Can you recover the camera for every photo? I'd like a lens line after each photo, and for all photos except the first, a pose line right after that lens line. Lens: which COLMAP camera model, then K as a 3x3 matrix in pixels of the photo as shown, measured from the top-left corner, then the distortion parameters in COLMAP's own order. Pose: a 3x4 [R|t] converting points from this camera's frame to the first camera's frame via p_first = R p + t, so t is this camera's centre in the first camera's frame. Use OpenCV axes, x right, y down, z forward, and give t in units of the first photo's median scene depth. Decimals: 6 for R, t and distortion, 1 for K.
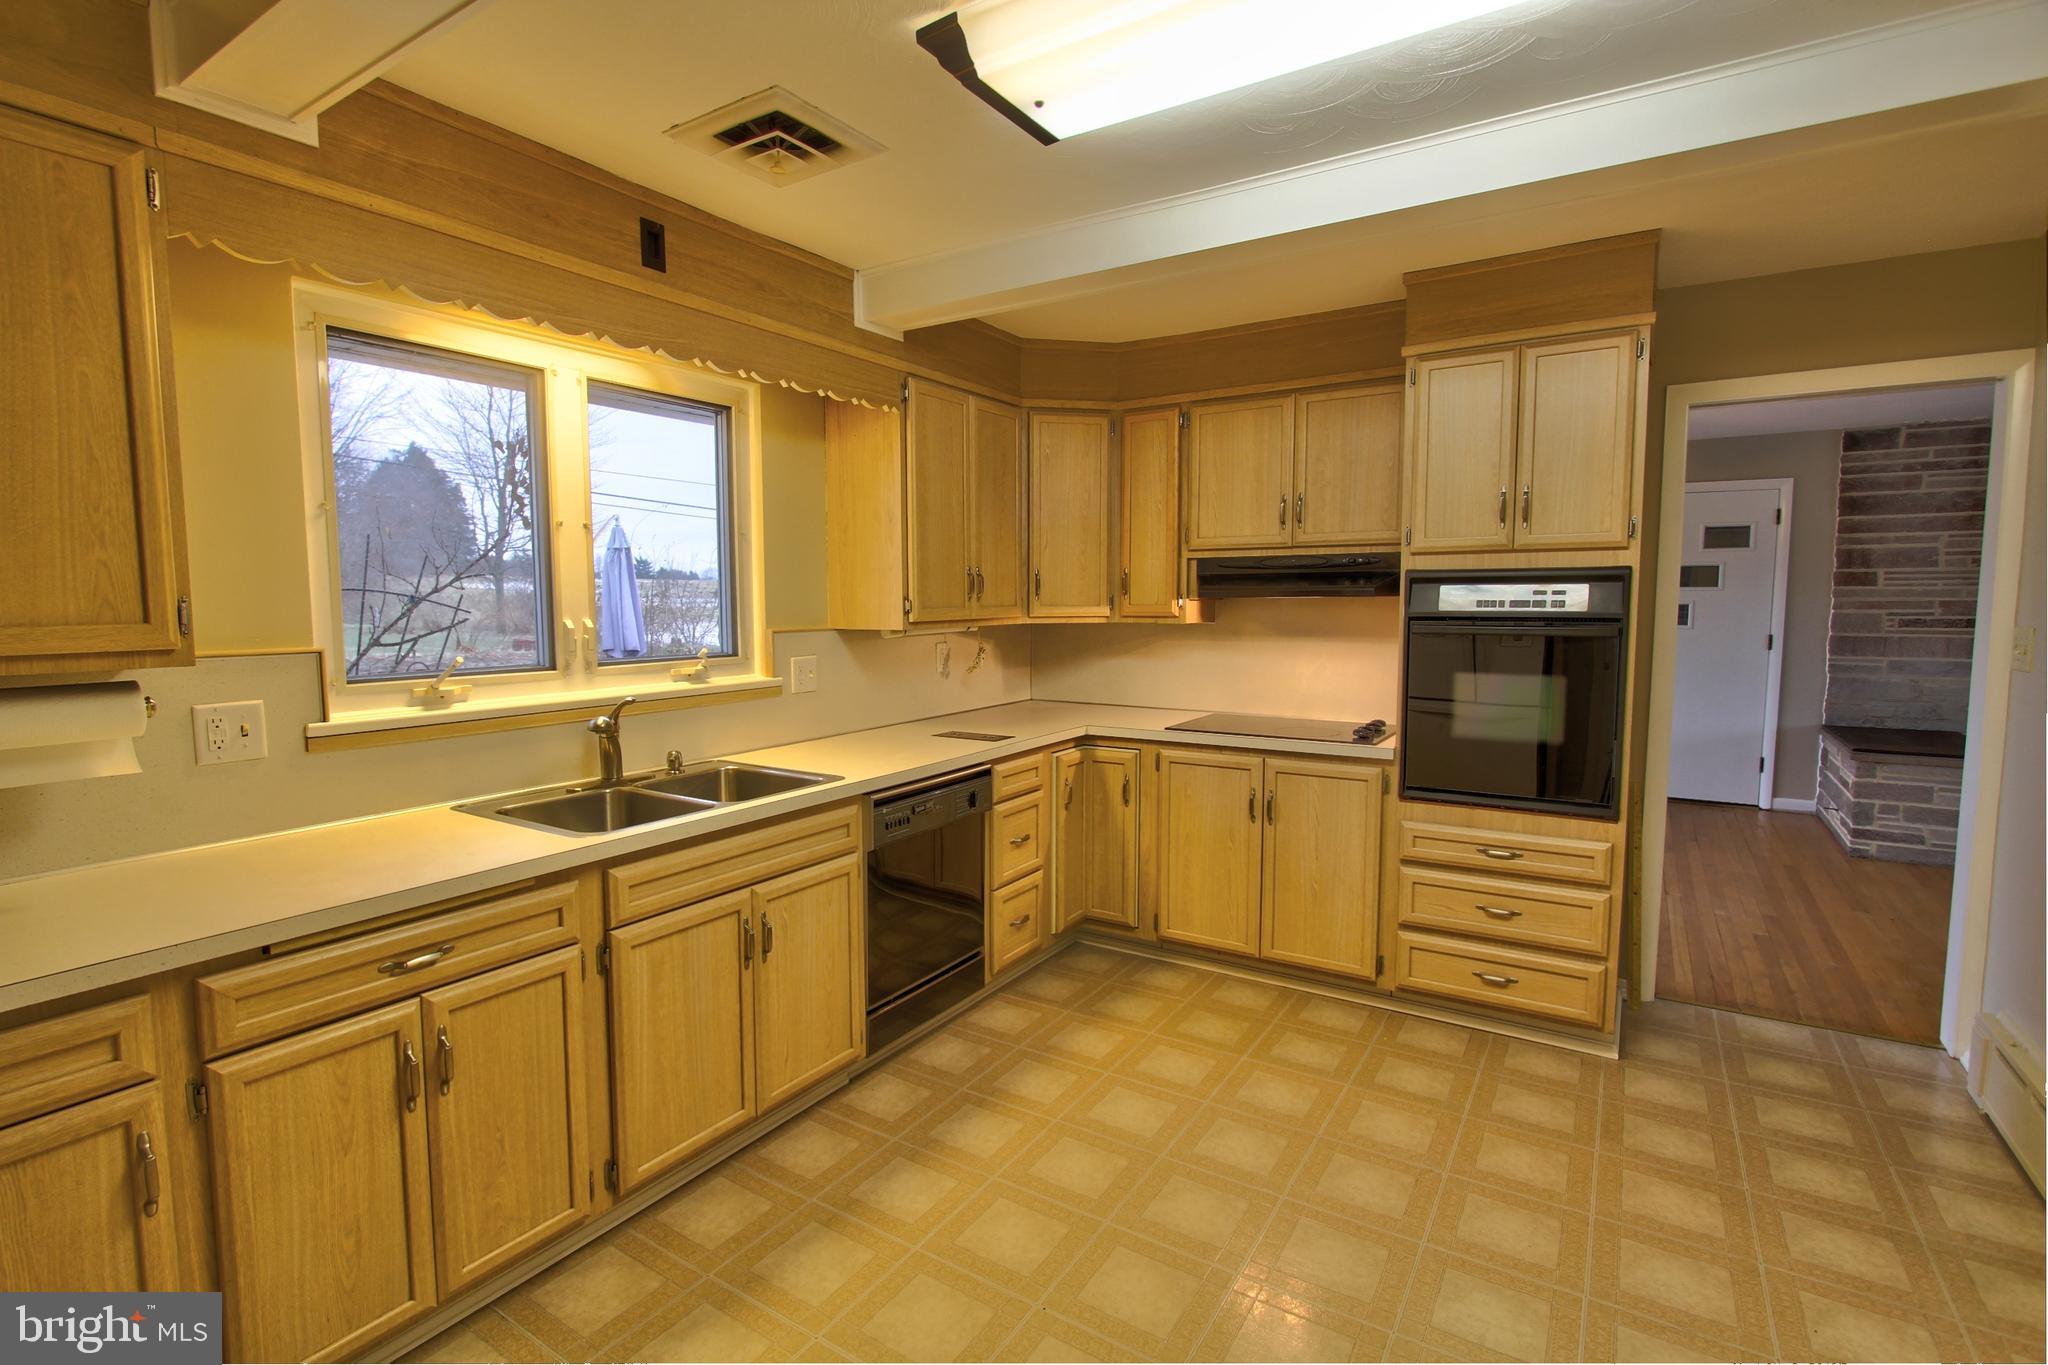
lens RADIAL K [[973.8, 0, 998.0], [0, 973.8, 686.7], [0, 0, 1]] dist [-0.018007, 0.002419]
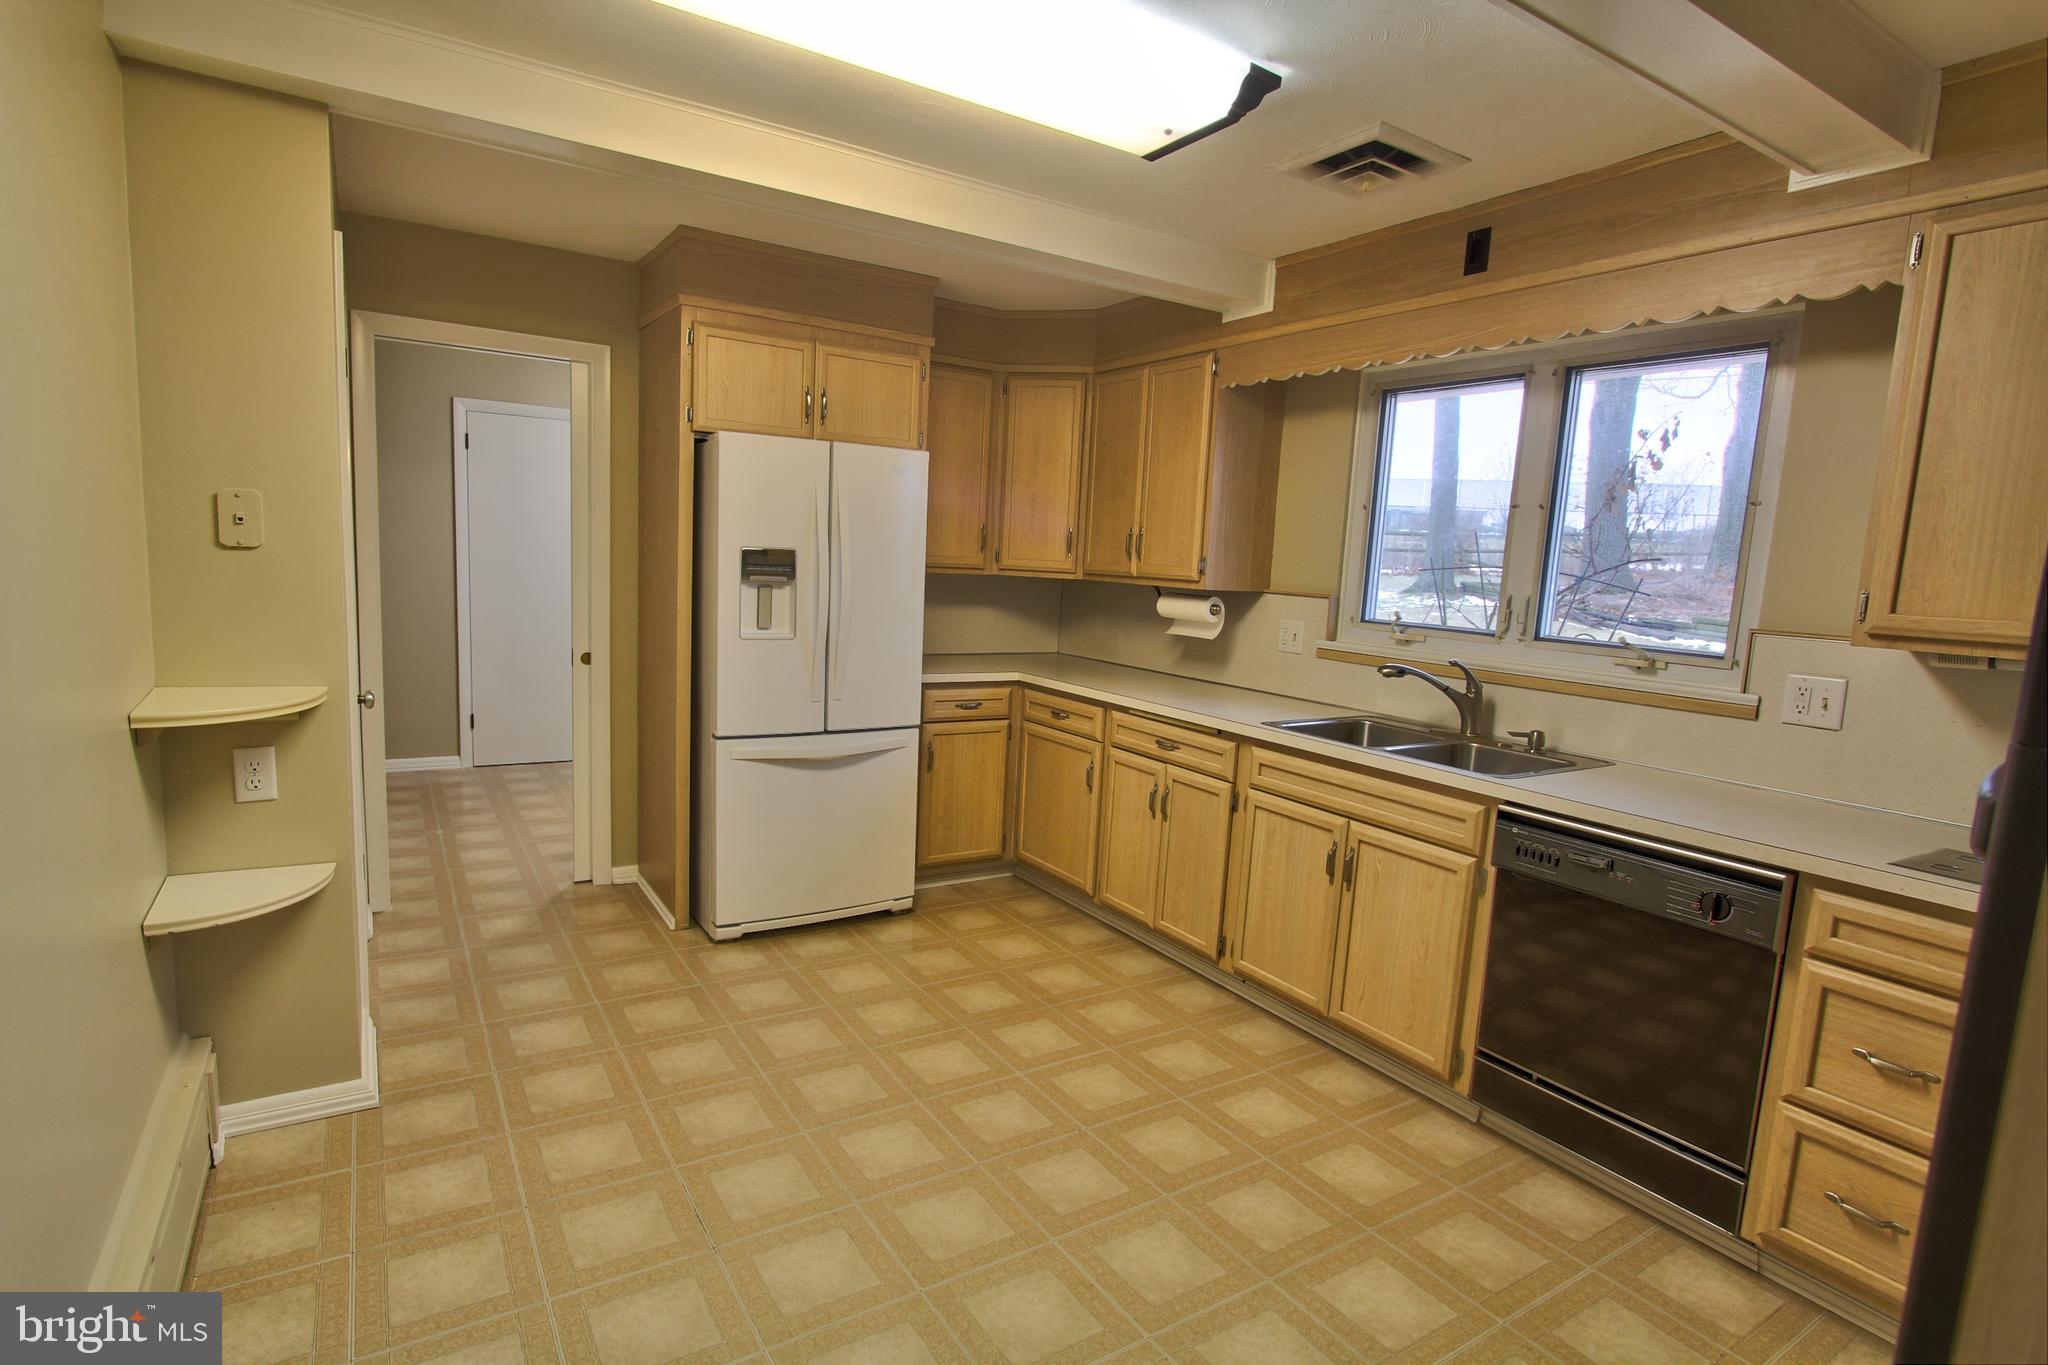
lens RADIAL K [[1033.4, 0, 1025.8], [0, 1033.4, 692.1], [0, 0, 1]] dist [0.005663, 0.000053]
pose [[-0.407819, 0.104607, -0.907051, 0.862841], [-0.134958, 0.975598, 0.173191, -0.087277], [0.903034, 0.193045, -0.383750, 0.951514]]
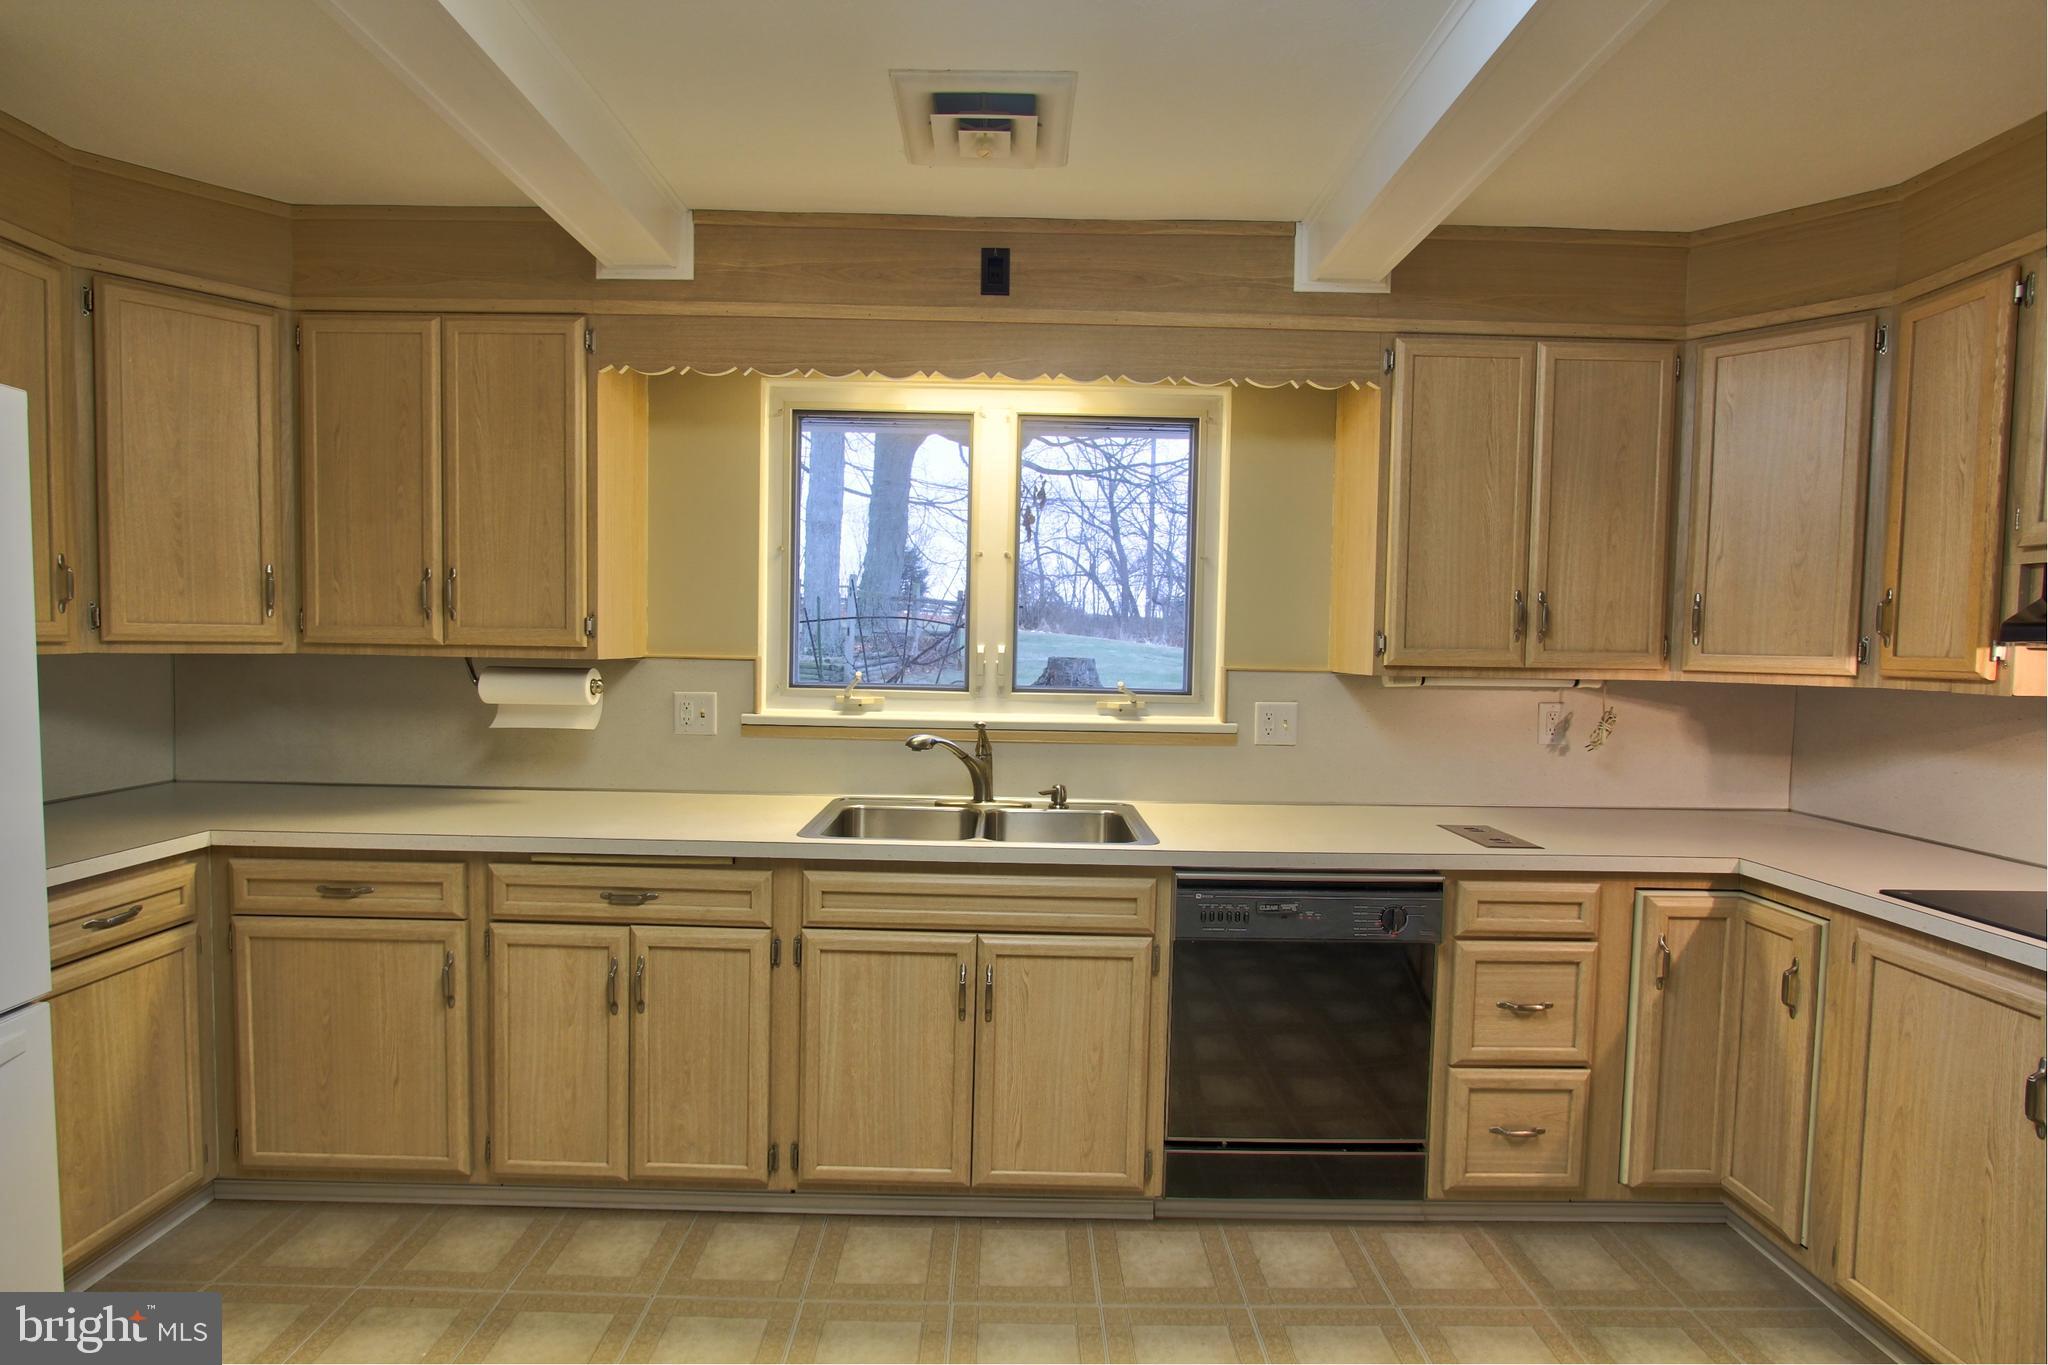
lens RADIAL K [[973.8, 0, 1016.7], [0, 973.8, 689.4], [0, 0, 1]] dist [-0.018007, 0.002419]
pose [[0.551245, 0.056340, -0.832439, 0.453054], [-0.099482, 0.995038, 0.001467, -0.025714], [0.828391, 0.082004, 0.554115, 0.435493]]
